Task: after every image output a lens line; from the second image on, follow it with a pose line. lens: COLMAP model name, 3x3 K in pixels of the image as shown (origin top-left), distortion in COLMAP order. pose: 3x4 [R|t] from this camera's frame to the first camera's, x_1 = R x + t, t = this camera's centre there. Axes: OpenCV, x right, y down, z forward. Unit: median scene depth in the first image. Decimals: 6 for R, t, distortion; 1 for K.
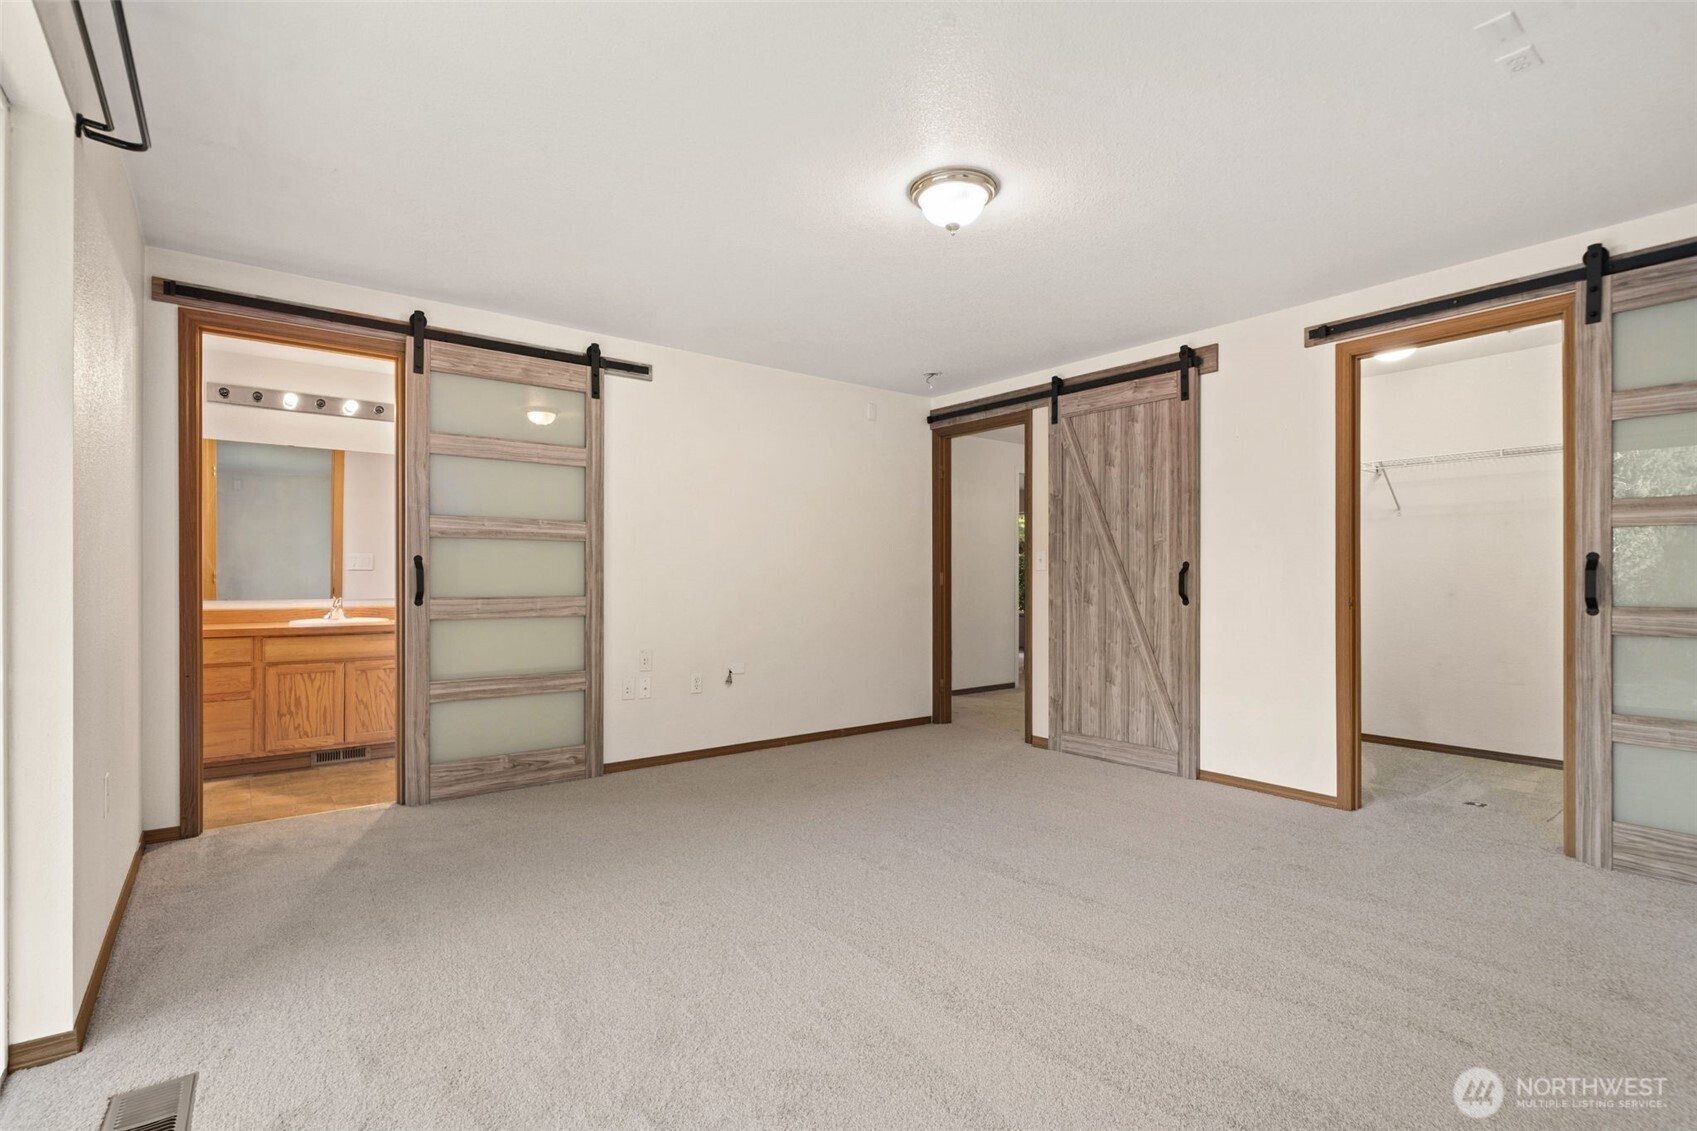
lens RADIAL K [[801.2, 0, 843.4], [0, 801.2, 585.2], [0, 0, 1]] dist [0.000290, -0.000841]
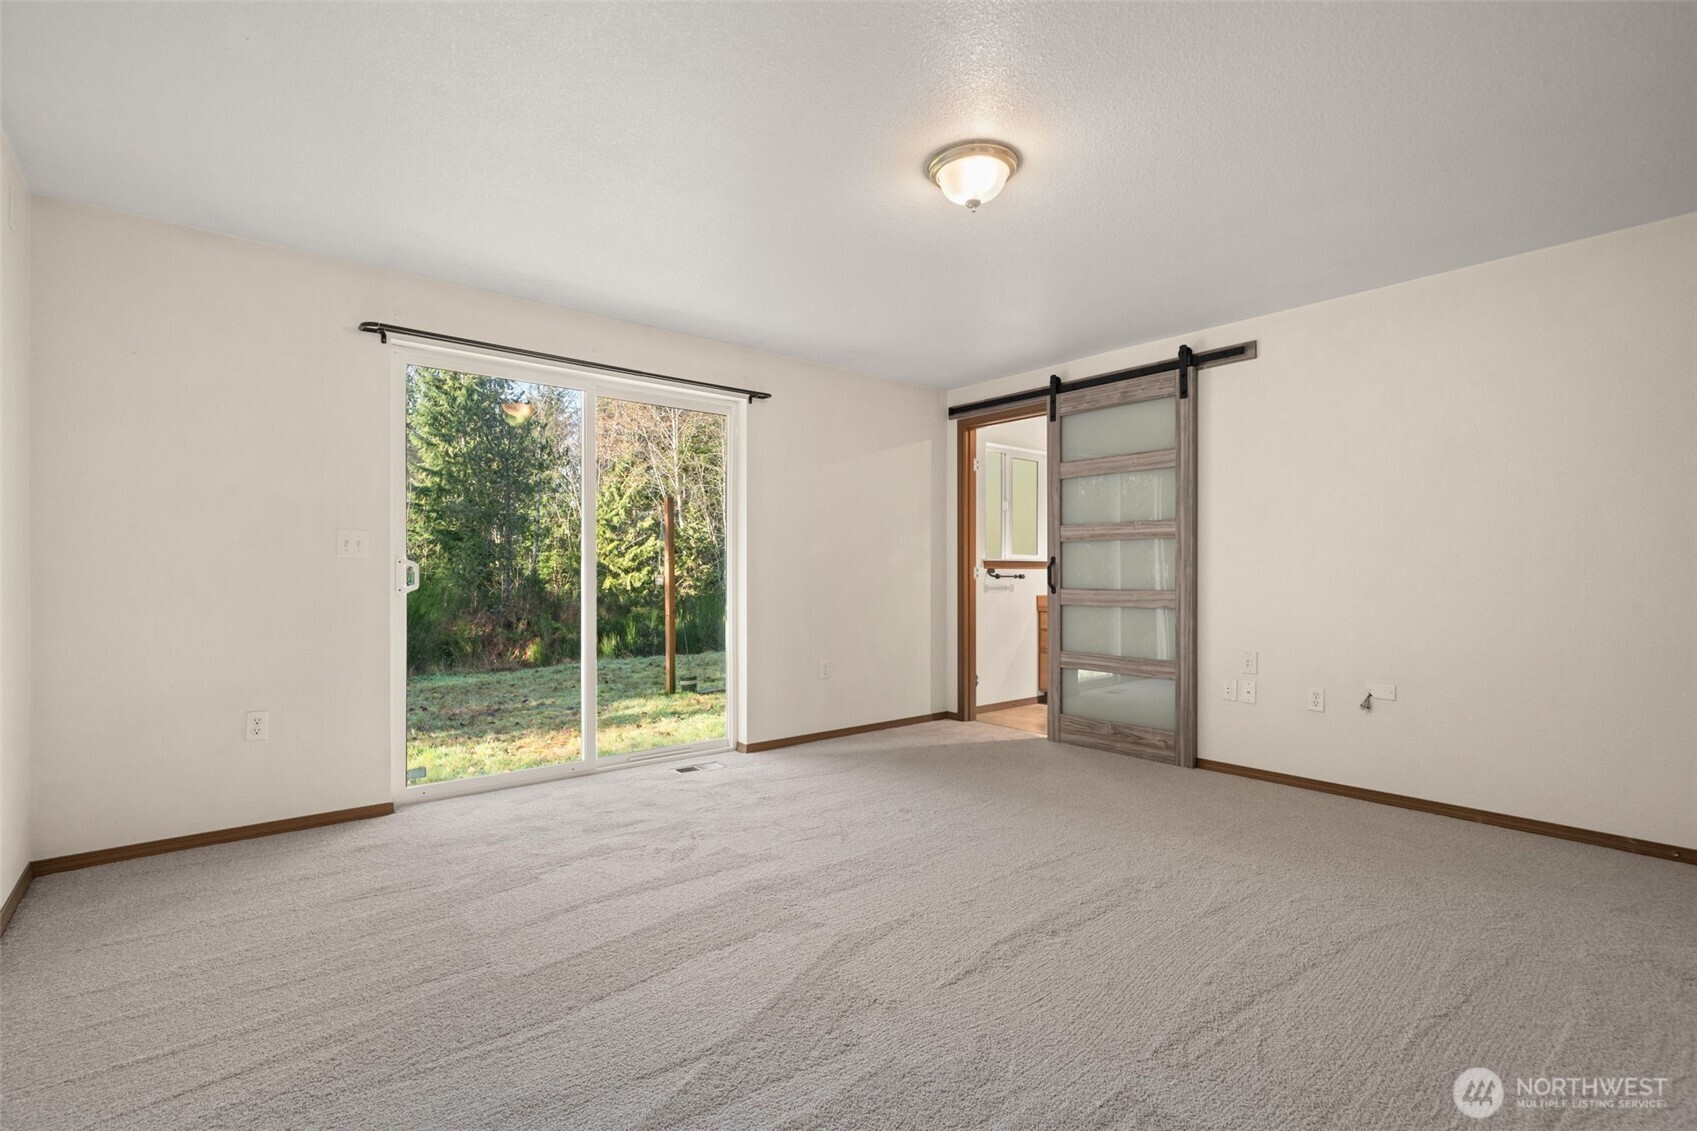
lens RADIAL K [[801.2, 0, 843.4], [0, 801.2, 585.2], [0, 0, 1]] dist [0.000290, -0.000841]
pose [[0.013180, 0.015539, -0.999792, 0.744125], [-0.007756, 0.999851, 0.015437, -0.006233], [0.999883, 0.007551, 0.013298, 0.574471]]
